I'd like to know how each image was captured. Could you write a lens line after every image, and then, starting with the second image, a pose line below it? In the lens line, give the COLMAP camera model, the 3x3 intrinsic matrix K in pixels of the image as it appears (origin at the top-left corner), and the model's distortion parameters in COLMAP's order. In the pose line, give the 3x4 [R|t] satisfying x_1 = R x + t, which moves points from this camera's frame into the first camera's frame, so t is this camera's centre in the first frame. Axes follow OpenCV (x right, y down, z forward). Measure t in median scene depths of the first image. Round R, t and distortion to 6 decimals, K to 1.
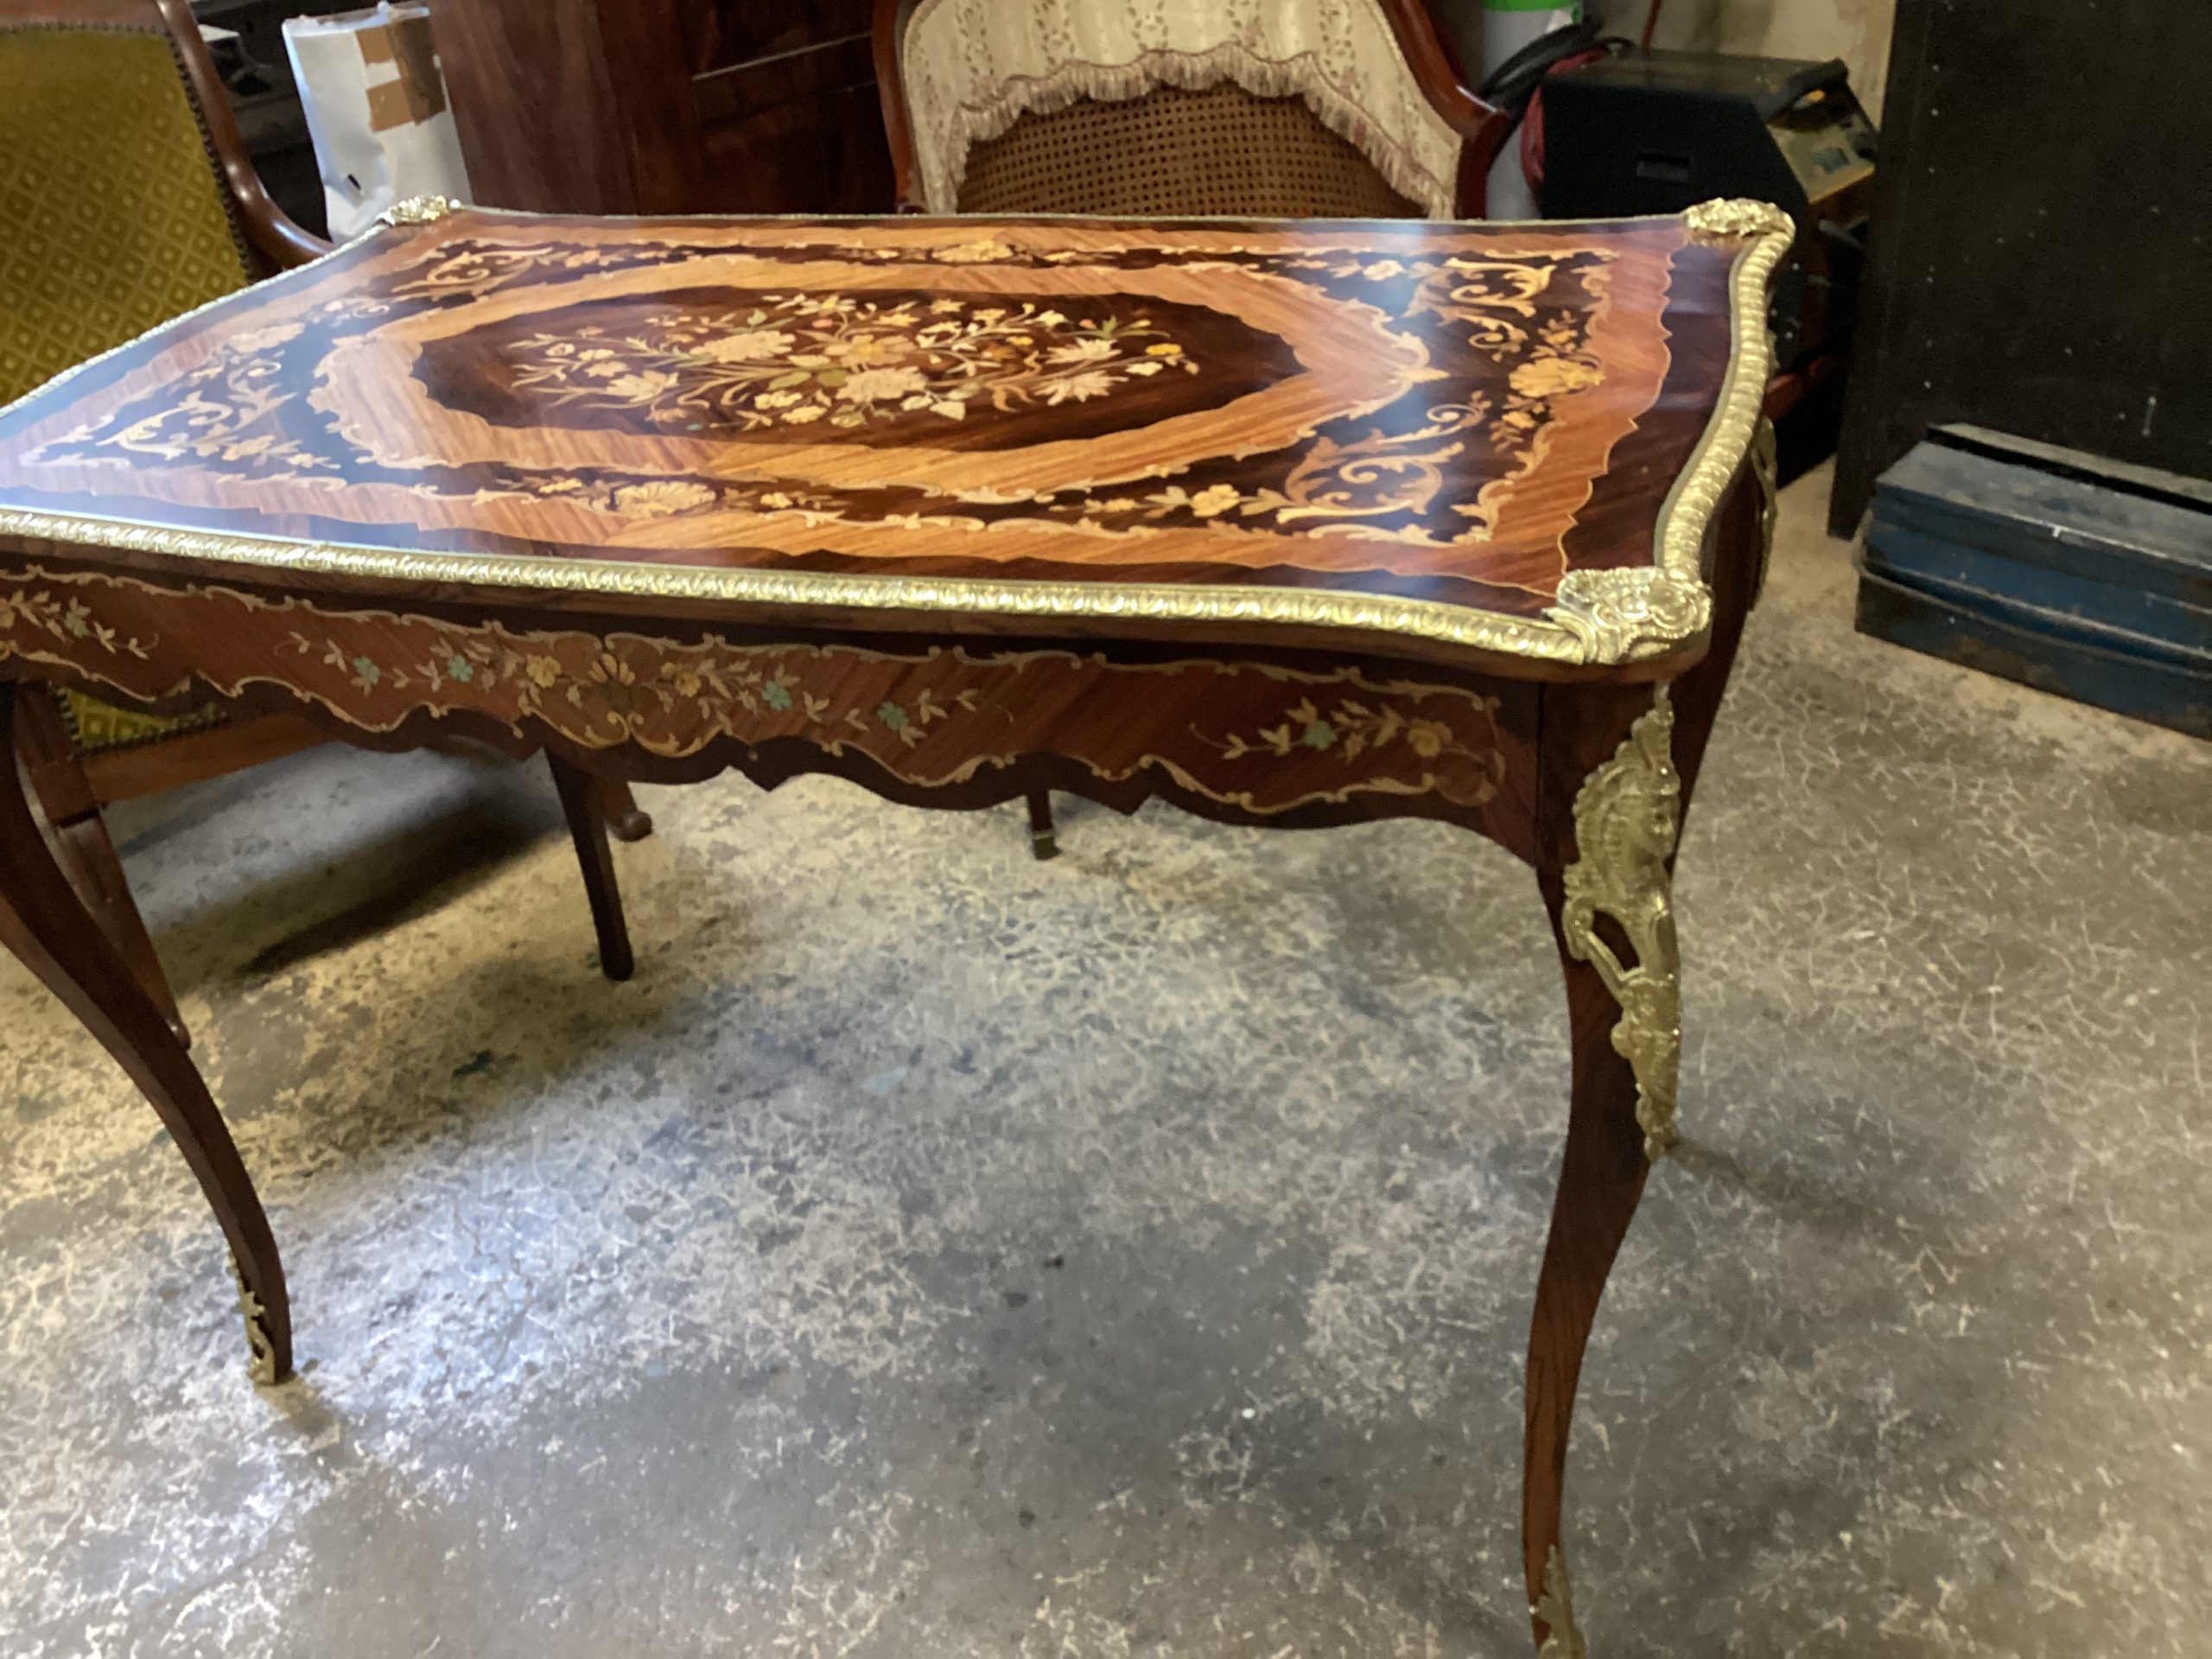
lens RADIAL K [[1994.9, 0, 1126.6], [0, 1994.9, 849.5], [0, 0, 1]] dist [0.116892, -0.232621]
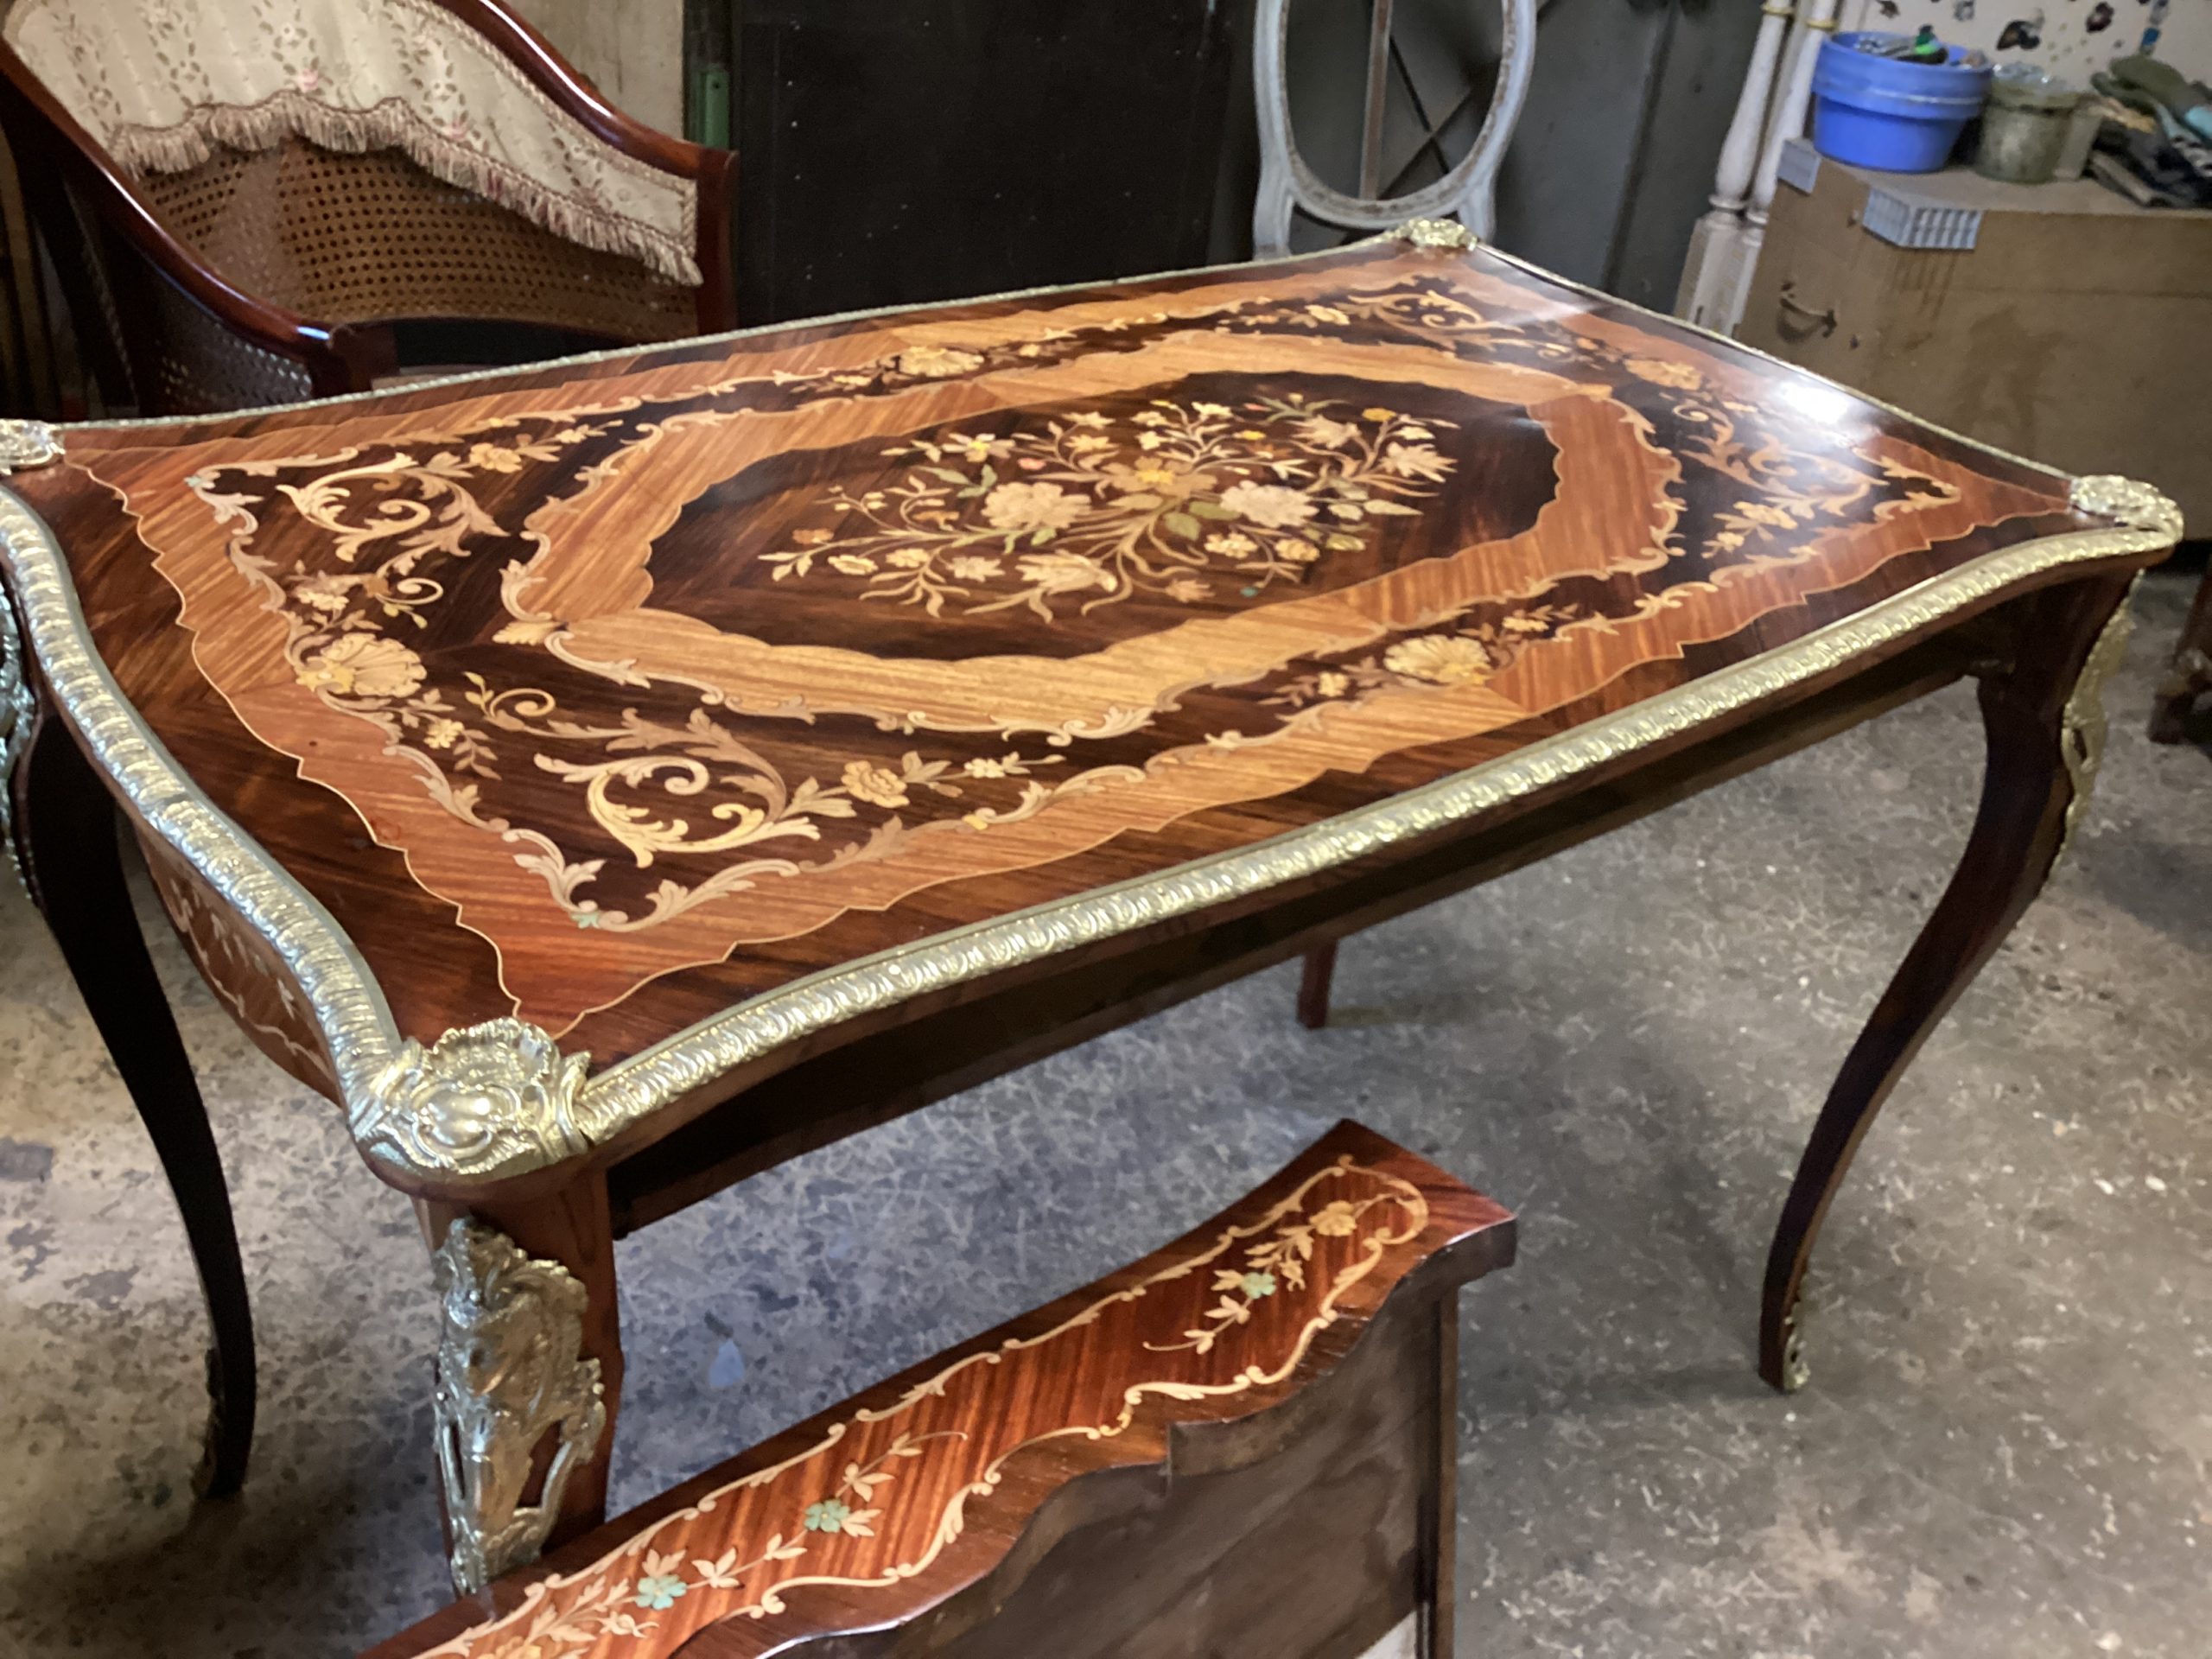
lens RADIAL K [[1985.6, 0, 1117.8], [0, 1985.6, 845.1], [0, 0, 1]] dist [0.103271, -0.165960]
pose [[0.533817, -0.339059, 0.774647, -0.771318], [0.329239, 0.927140, 0.178922, -0.228197], [-0.778871, 0.159533, 0.606555, 0.436775]]
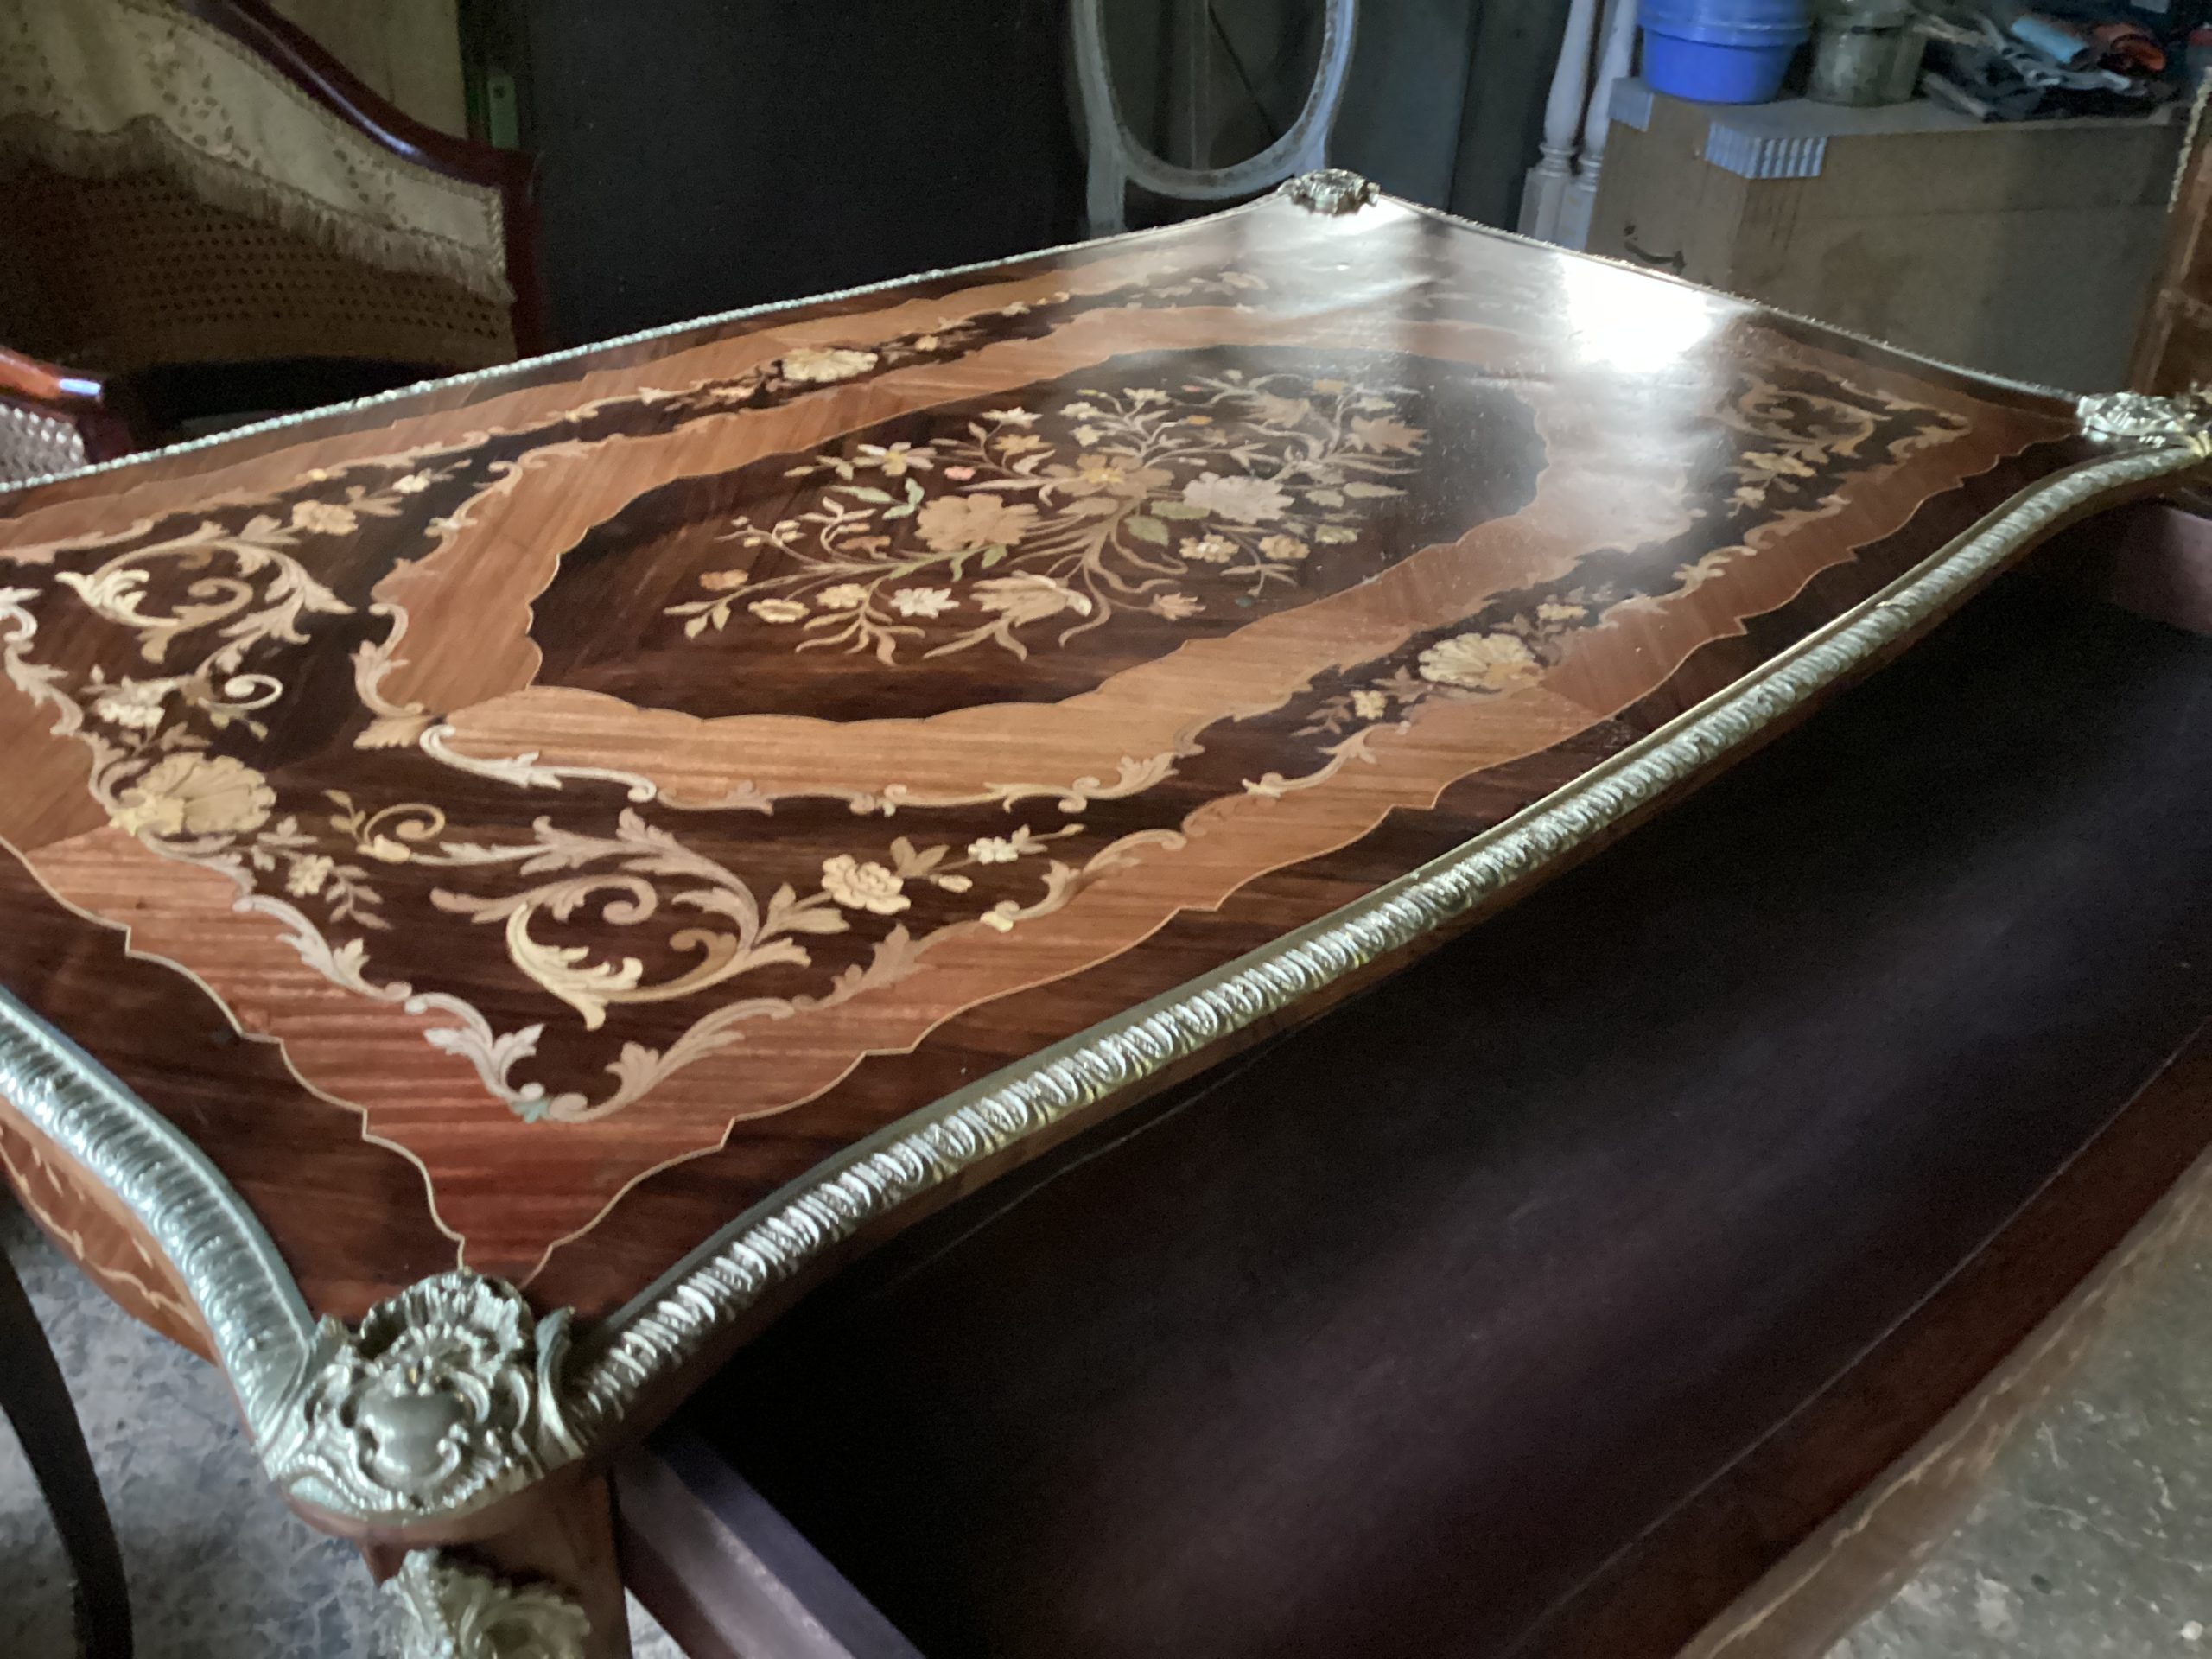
lens RADIAL K [[1969.5, 0, 1110.5], [0, 1969.5, 837.9], [0, 0, 1]] dist [0.111484, -0.181366]
pose [[0.434669, -0.387081, 0.813161, -0.703946], [0.400251, 0.891878, 0.210601, -0.248354], [-0.806760, 0.233927, 0.542601, 0.536983]]
